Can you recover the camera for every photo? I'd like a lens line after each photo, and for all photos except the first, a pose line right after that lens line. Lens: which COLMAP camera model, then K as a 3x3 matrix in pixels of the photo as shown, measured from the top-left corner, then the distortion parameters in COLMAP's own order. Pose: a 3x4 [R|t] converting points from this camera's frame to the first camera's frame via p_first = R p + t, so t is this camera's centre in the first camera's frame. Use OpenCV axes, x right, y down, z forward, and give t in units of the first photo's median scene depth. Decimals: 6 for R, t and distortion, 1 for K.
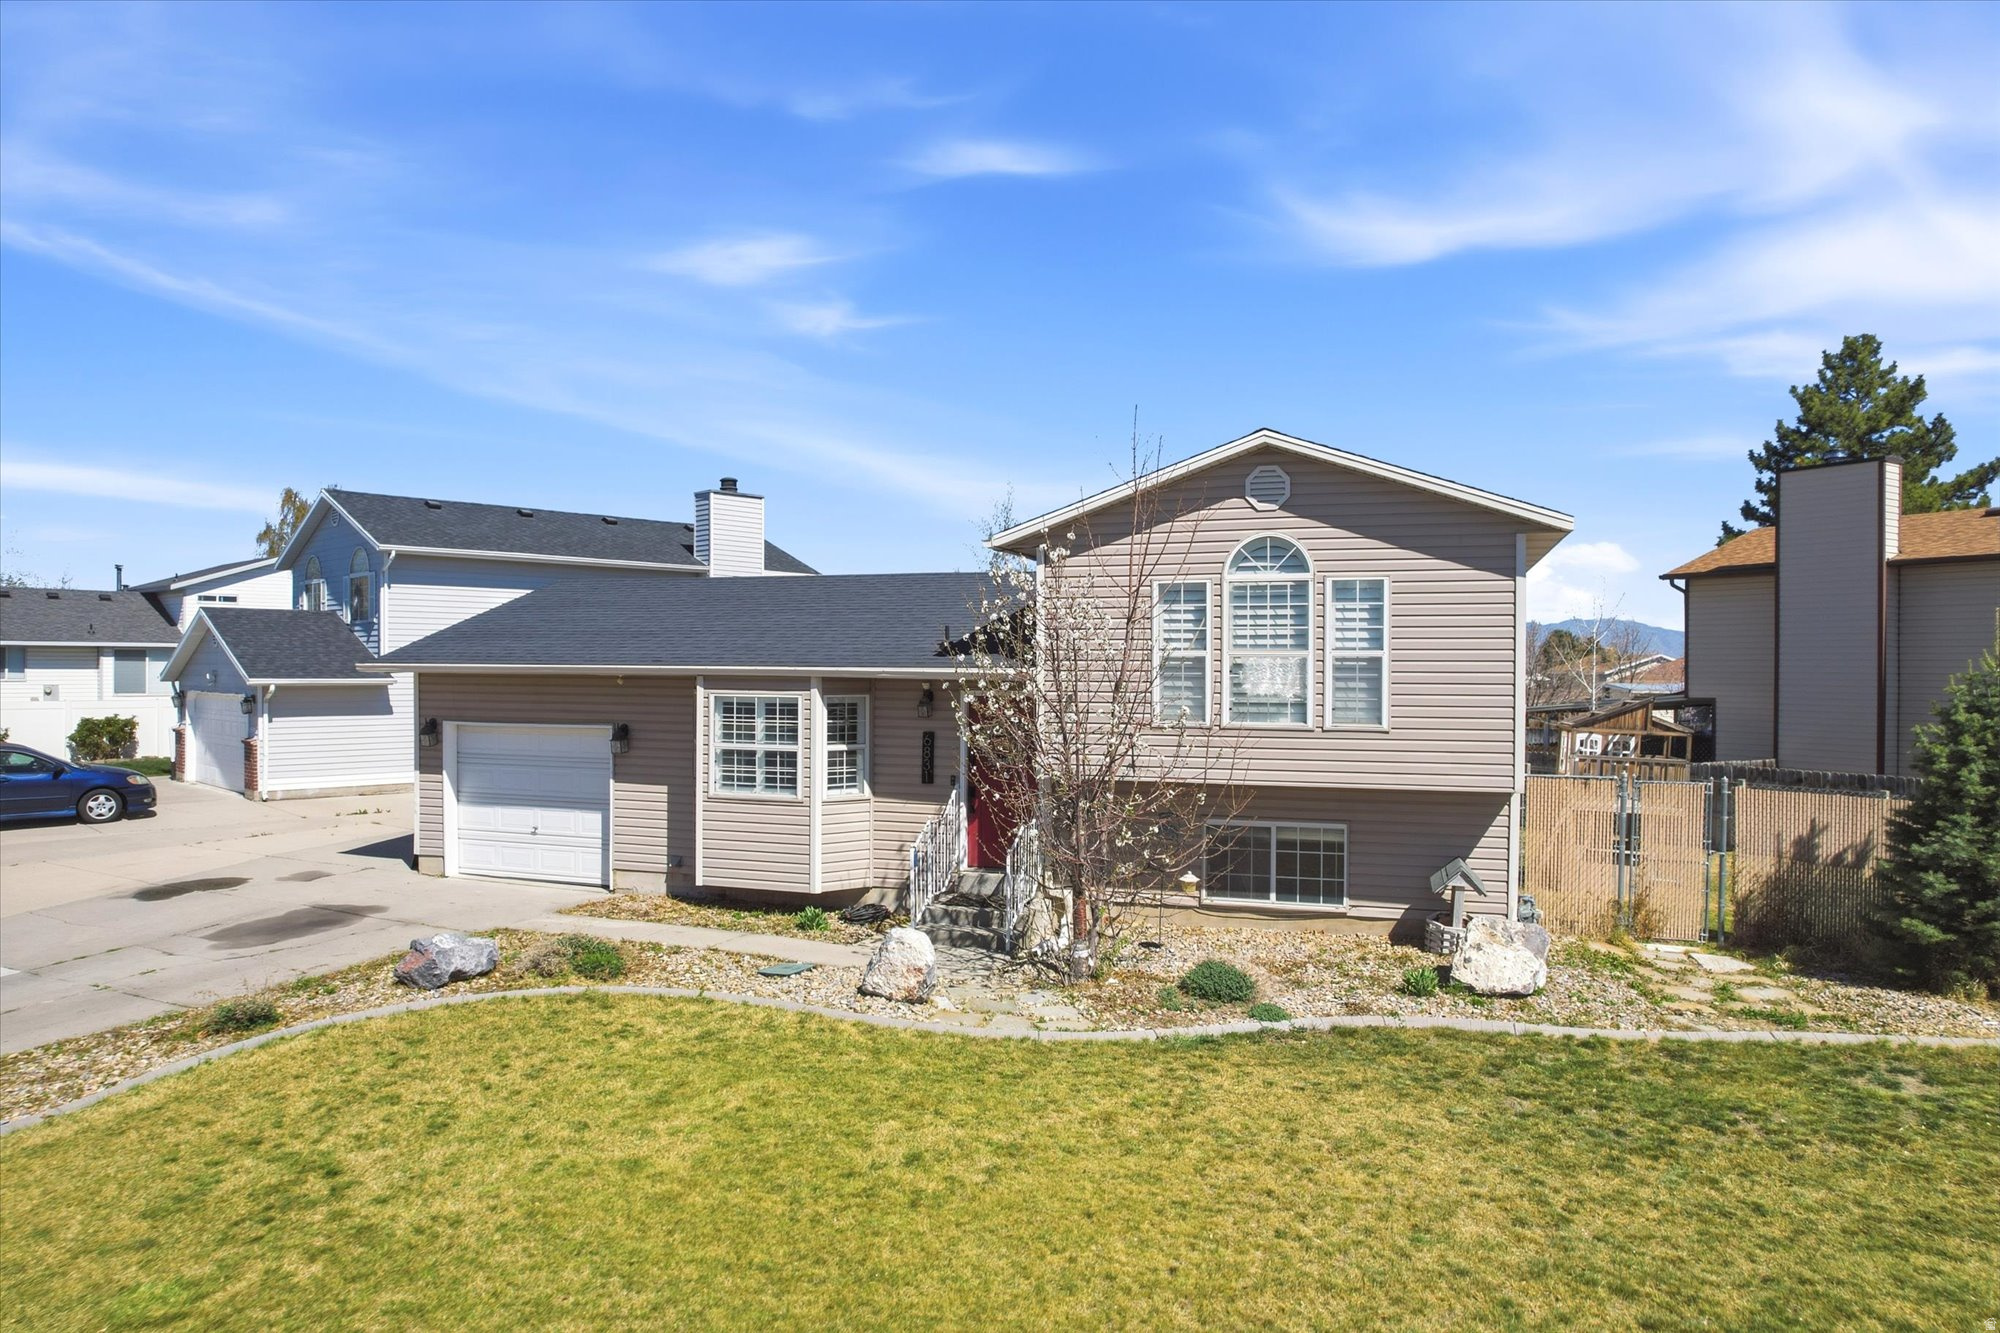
lens RADIAL K [[1285.7, 0, 1000.0], [0, 1285.7, 666.5], [0, 0, 1]] dist [-0.077434, 0.070435]
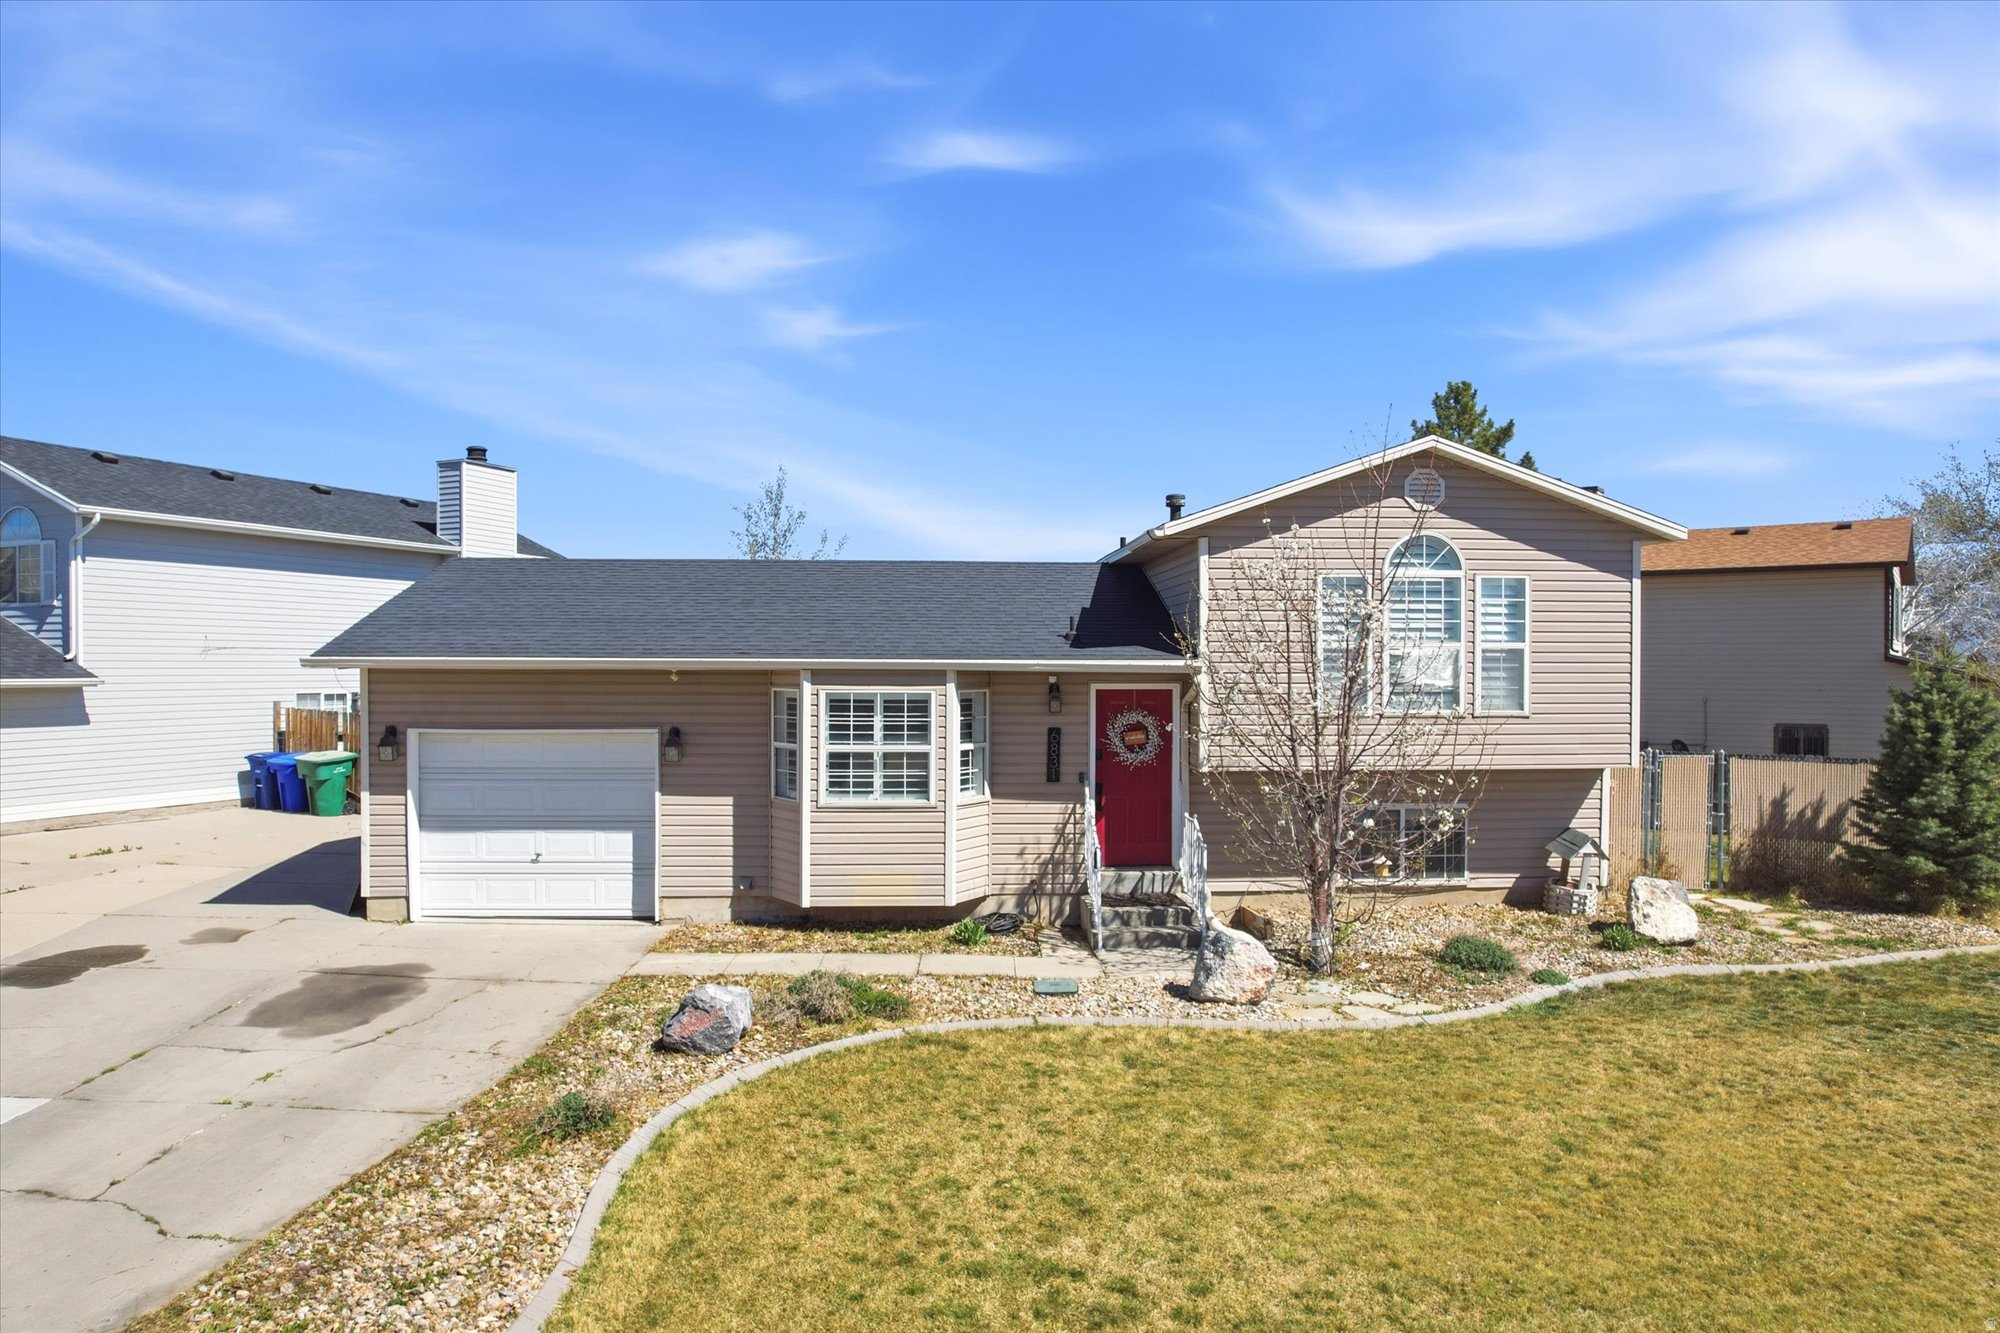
lens RADIAL K [[1285.7, 0, 1000.0], [0, 1285.7, 666.5], [0, 0, 1]] dist [-0.077434, 0.070435]
pose [[0.926450, -0.003691, 0.376400, -0.508808], [0.002879, 0.999992, 0.002718, 0.003350], [-0.376407, -0.001435, 0.926453, 0.148948]]
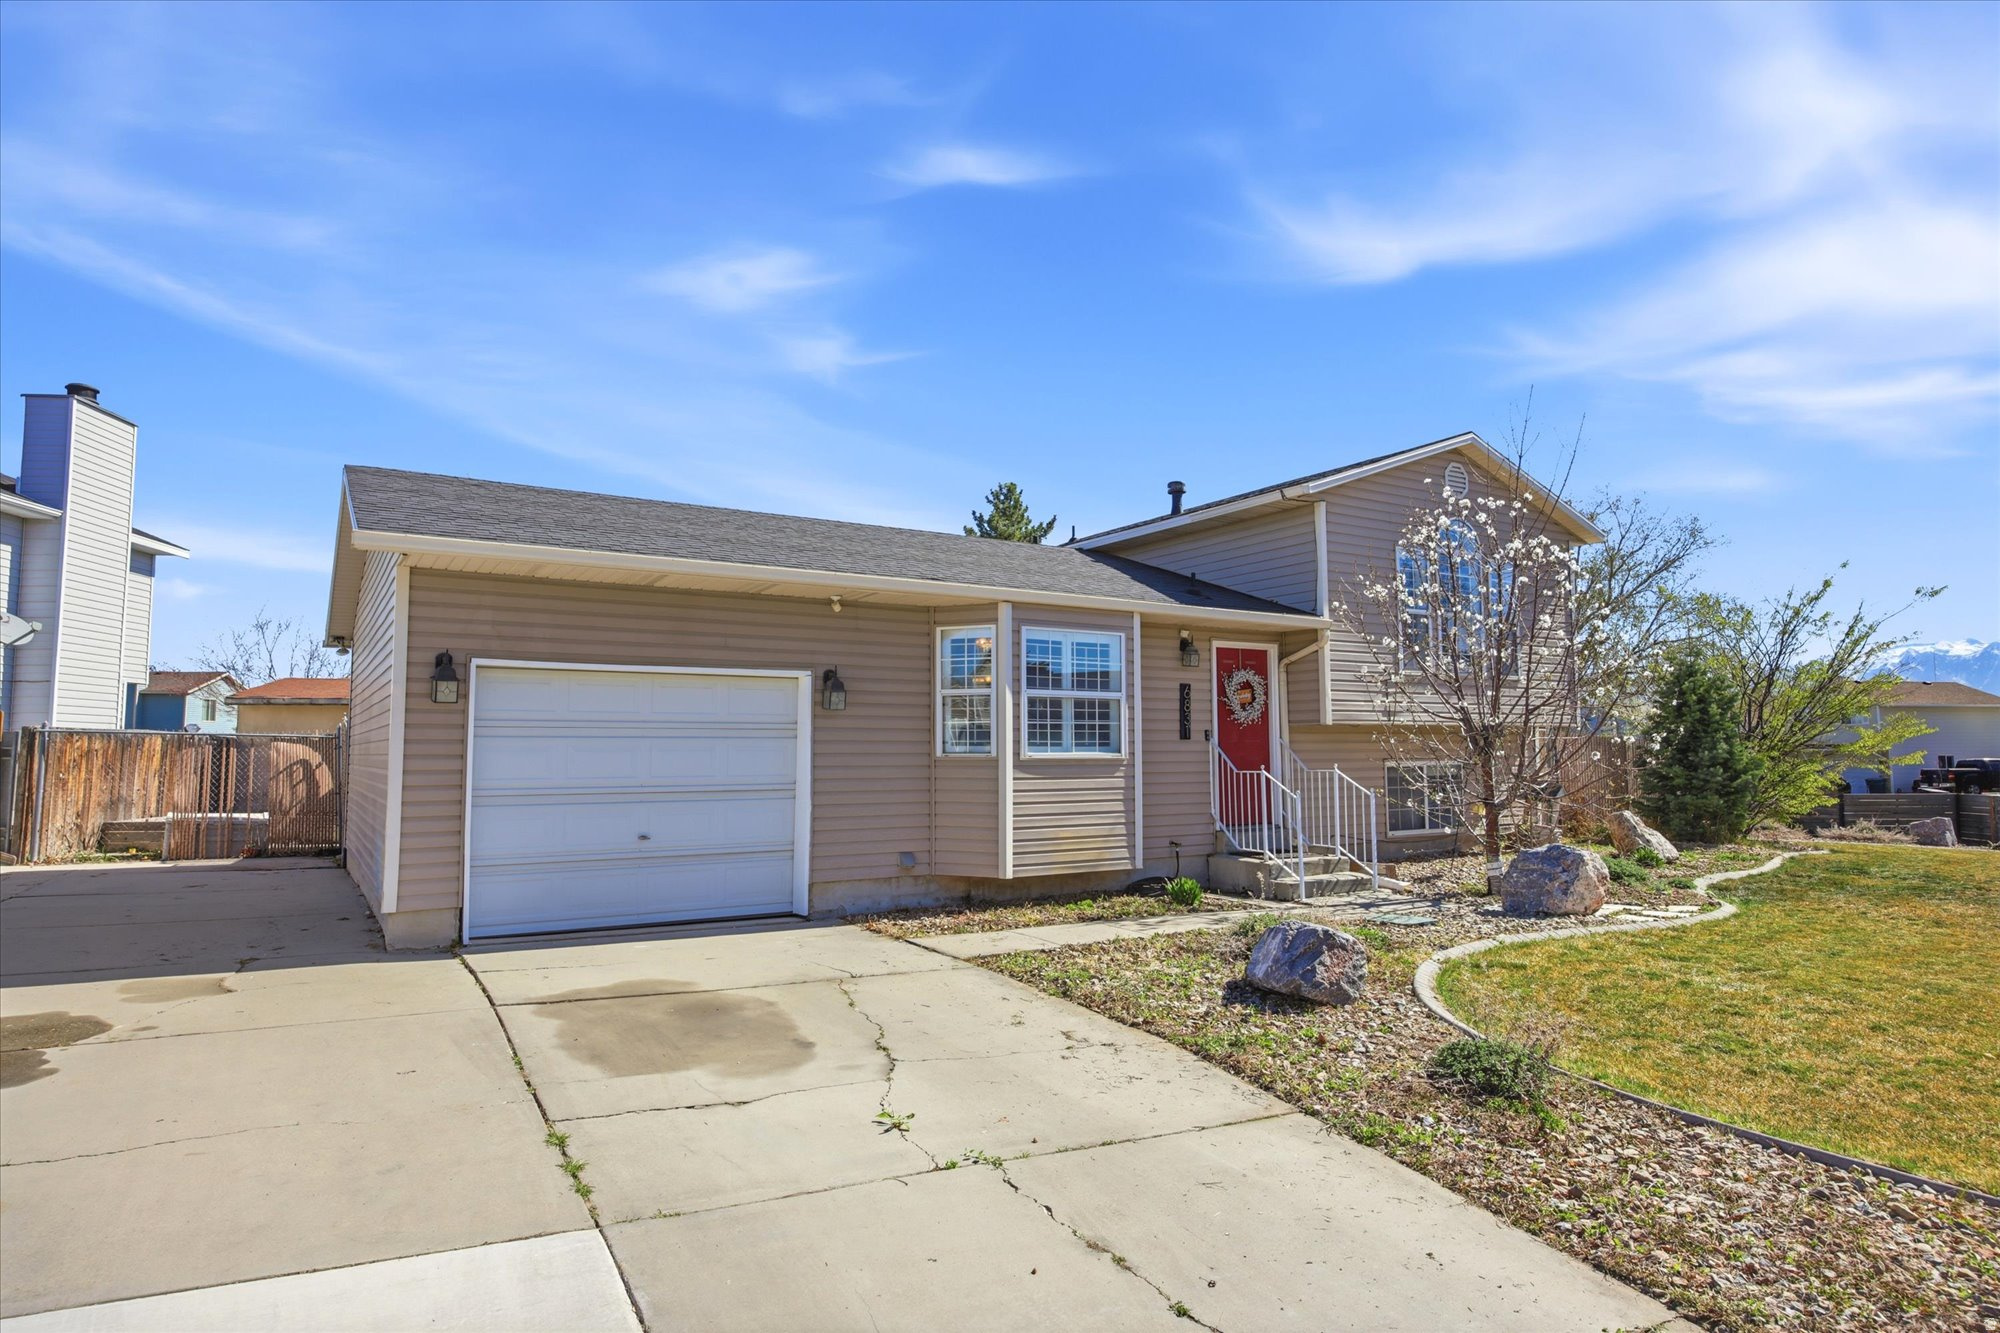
lens RADIAL K [[1128.6, 0, 996.6], [0, 1128.6, 659.0], [0, 0, 1]] dist [0.000632, -0.000675]
pose [[0.629958, 0.056740, 0.774554, -0.874283], [0.009673, 0.996677, -0.080879, 0.110274], [-0.776569, 0.058443, 0.627316, 0.667170]]
